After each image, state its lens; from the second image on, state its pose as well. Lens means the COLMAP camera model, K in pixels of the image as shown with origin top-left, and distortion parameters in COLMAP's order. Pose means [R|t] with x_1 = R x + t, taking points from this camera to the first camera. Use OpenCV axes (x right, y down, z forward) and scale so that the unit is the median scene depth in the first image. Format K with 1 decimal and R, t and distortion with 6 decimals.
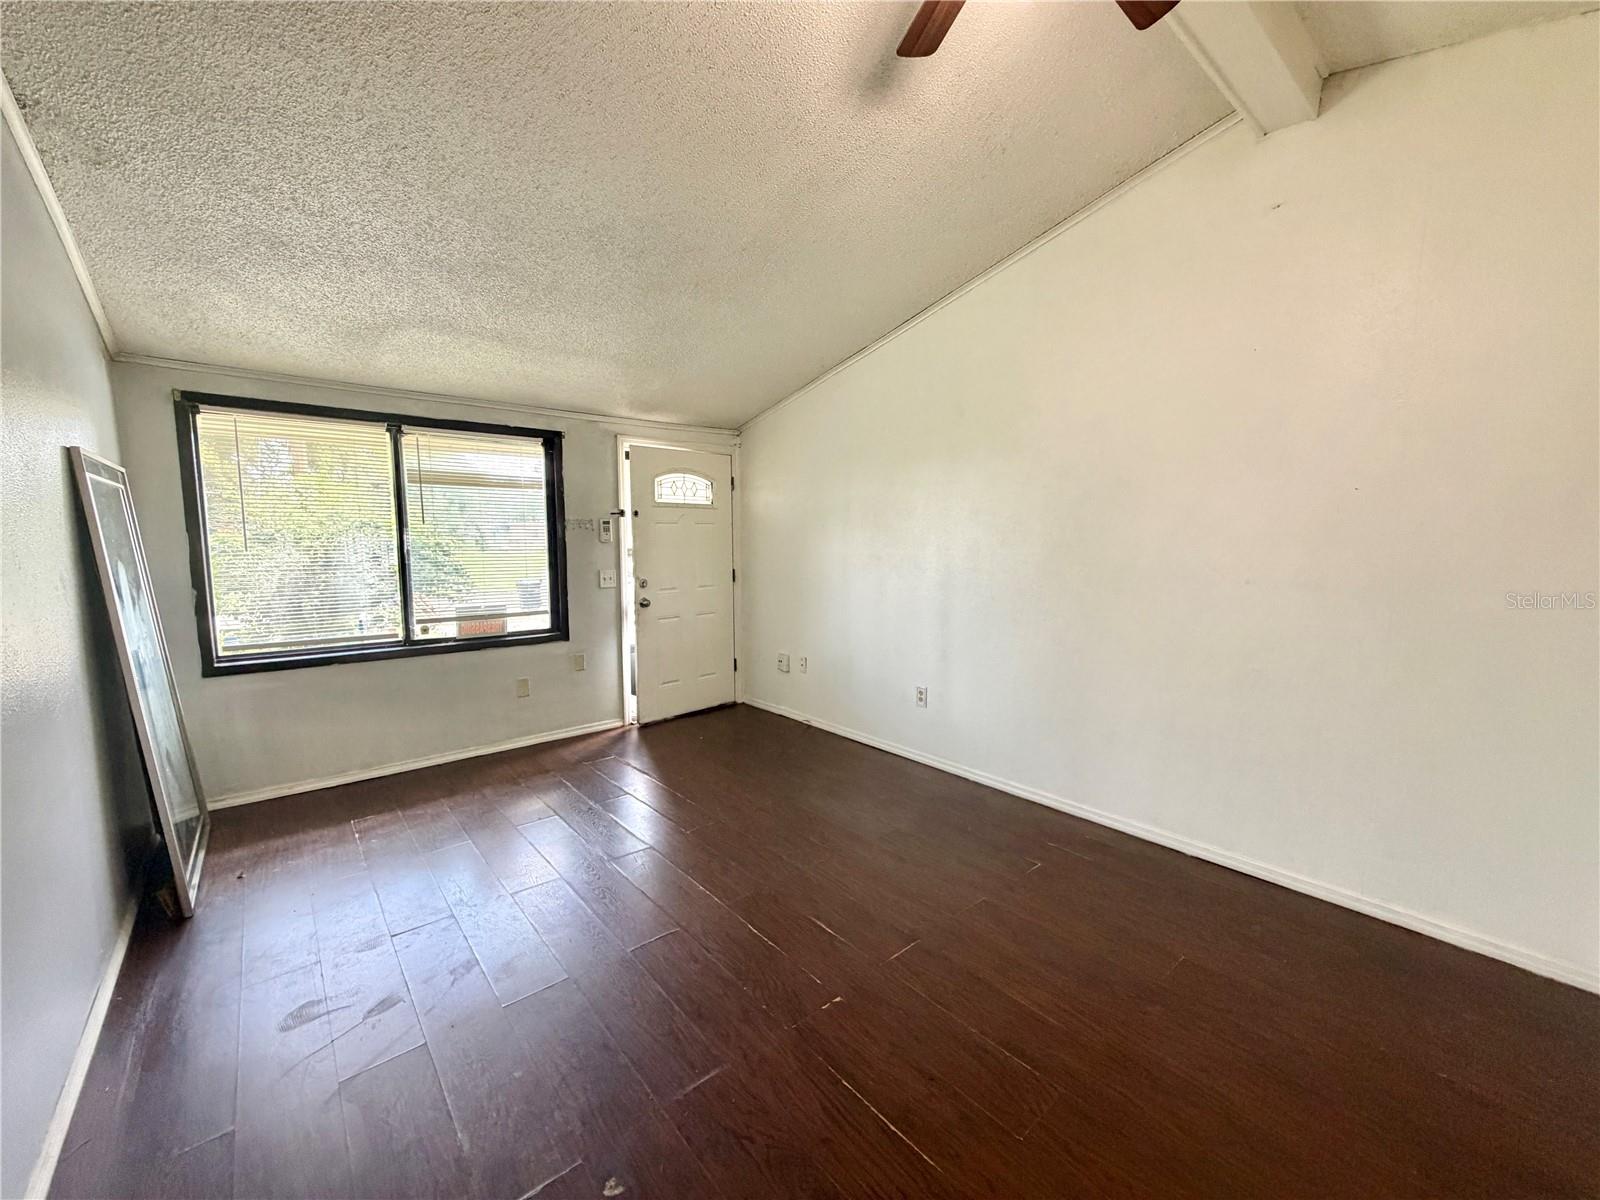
lens RADIAL K [[636.5, 0, 800.8], [0, 636.5, 594.5], [0, 0, 1]] dist [0.001753, 0.000084]
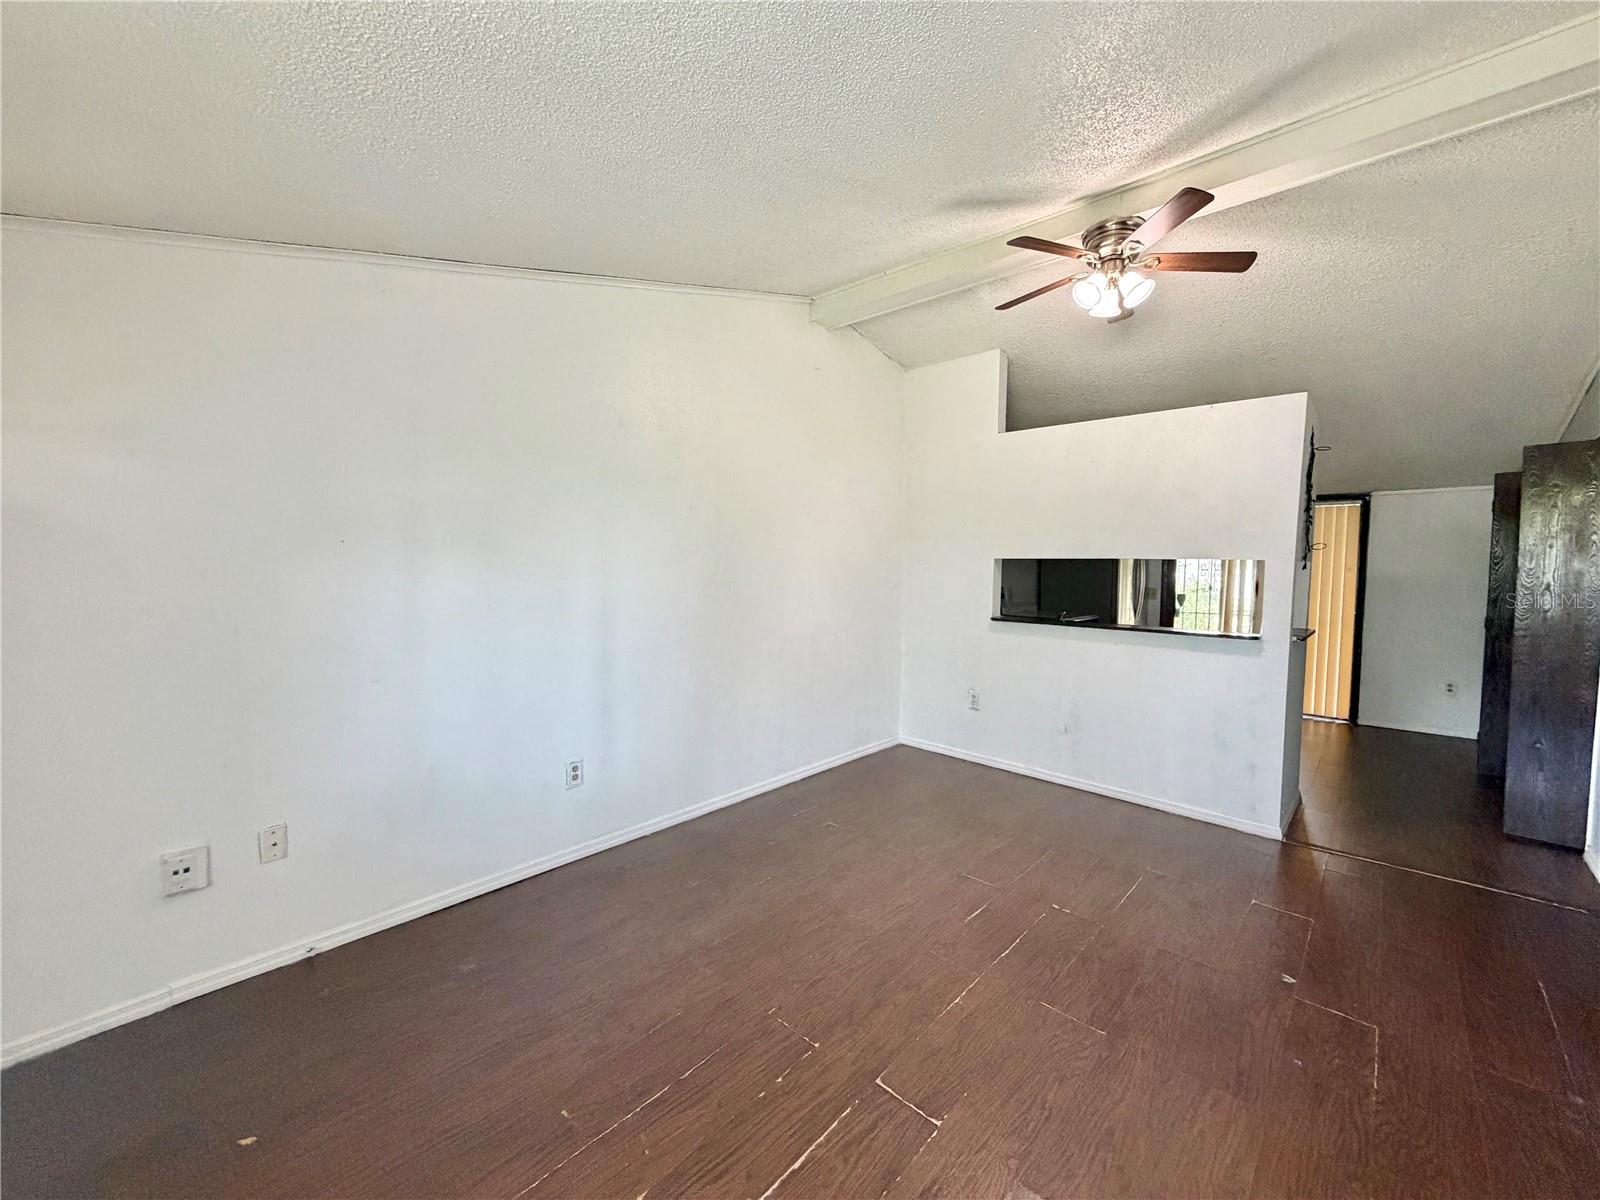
lens RADIAL K [[637.8, 0, 800.2], [0, 637.8, 596.4], [0, 0, 1]] dist [0.001763, 0.000130]
pose [[-0.112959, -0.024122, 0.993307, -0.771940], [0.117089, 0.992416, 0.037415, -0.065695], [-0.986677, 0.120531, -0.109278, 0.989275]]
